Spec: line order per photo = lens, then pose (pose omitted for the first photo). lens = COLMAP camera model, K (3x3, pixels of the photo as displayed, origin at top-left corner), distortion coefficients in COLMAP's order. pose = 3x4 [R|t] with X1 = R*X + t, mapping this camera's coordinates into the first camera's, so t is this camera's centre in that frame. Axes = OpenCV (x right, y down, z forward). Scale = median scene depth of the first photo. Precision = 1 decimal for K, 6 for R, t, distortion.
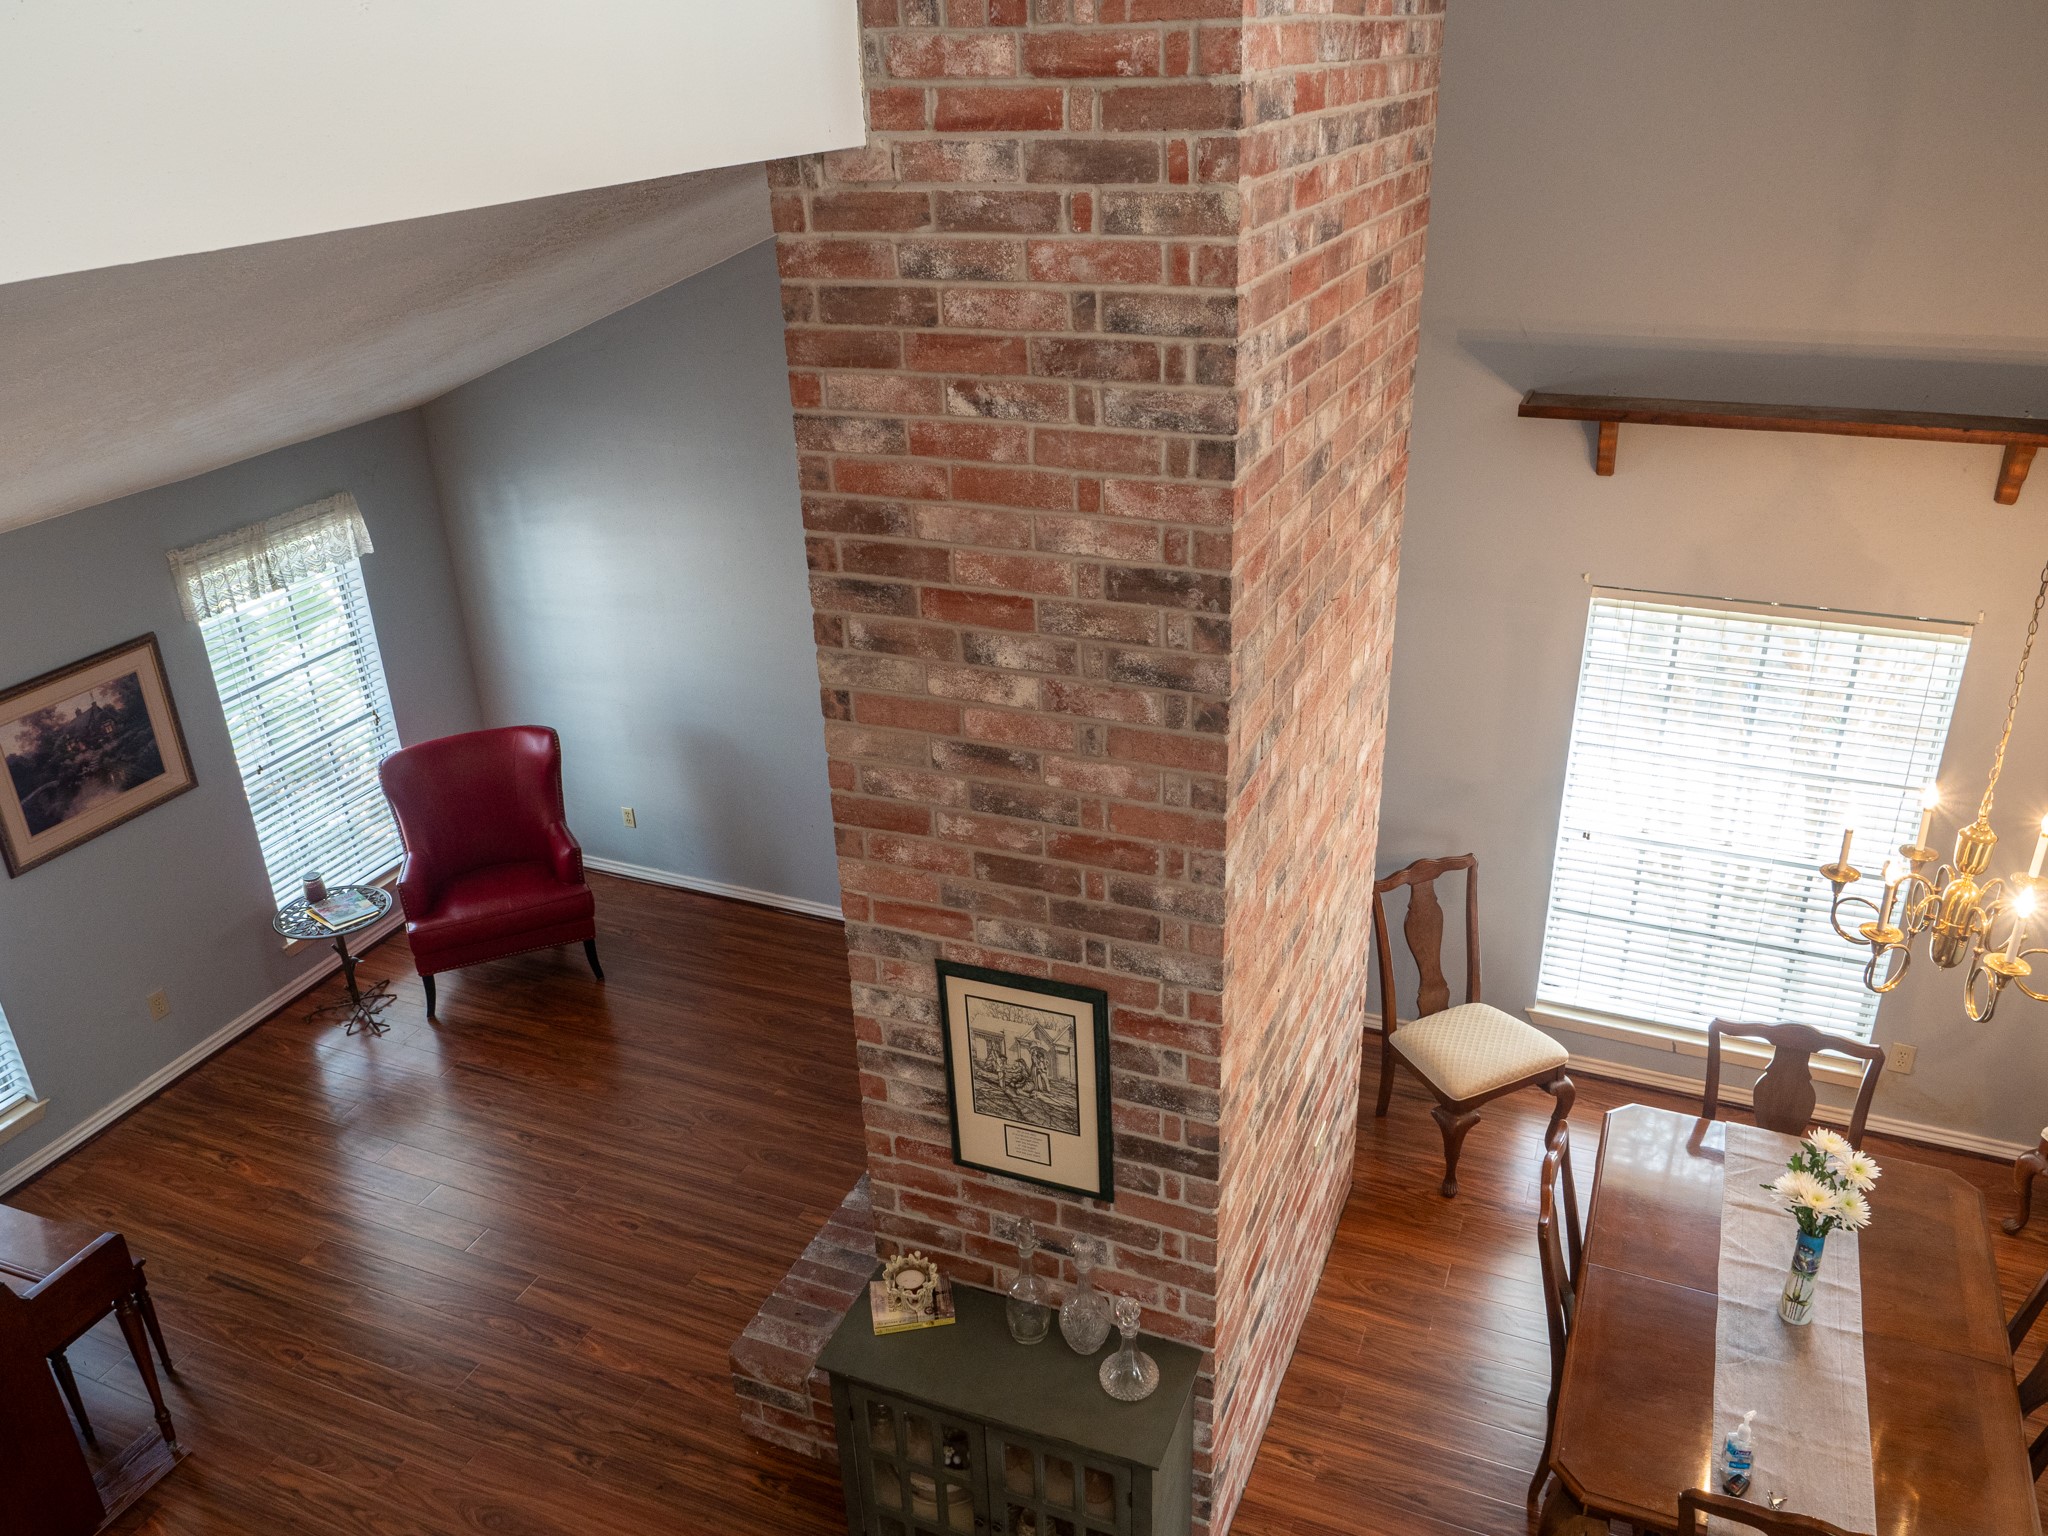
lens RADIAL K [[1501.2, 0, 1031.3], [0, 1501.2, 768.1], [0, 0, 1]] dist [-0.005504, -0.002176]
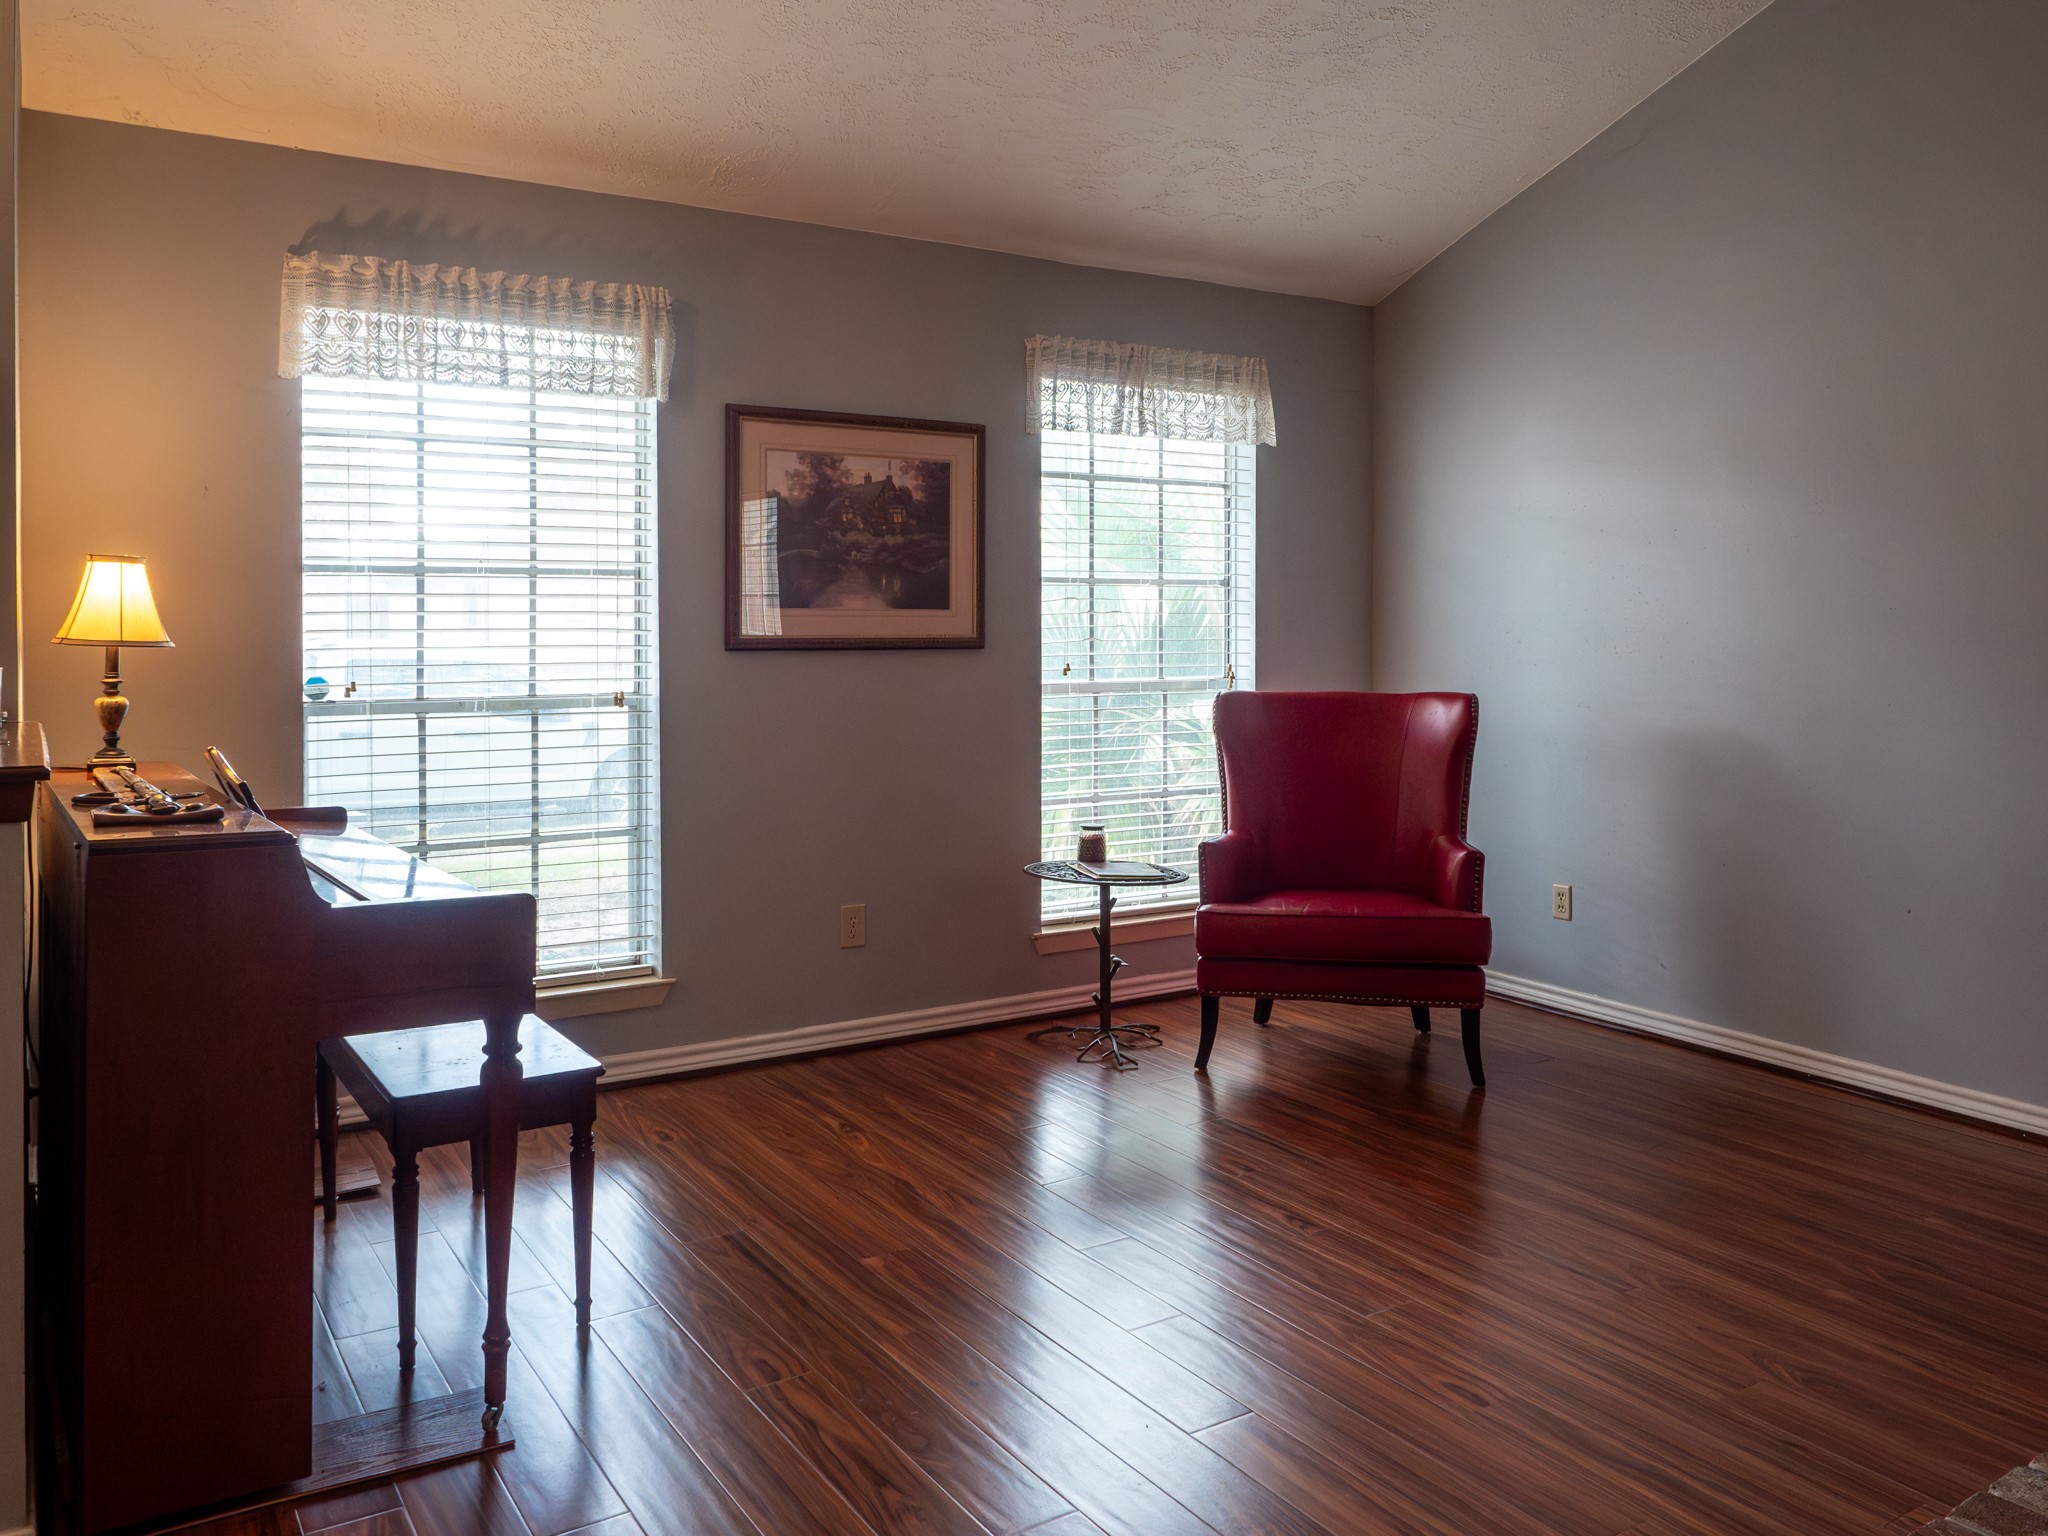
lens RADIAL K [[1468.8, 0, 1055.3], [0, 1468.8, 764.1], [0, 0, 1]] dist [-0.005266, 0.000186]
pose [[0.826072, 0.044354, -0.561817, -0.120238], [-0.258172, 0.915924, -0.307295, 0.265954], [0.500952, 0.398893, 0.768070, 0.476603]]
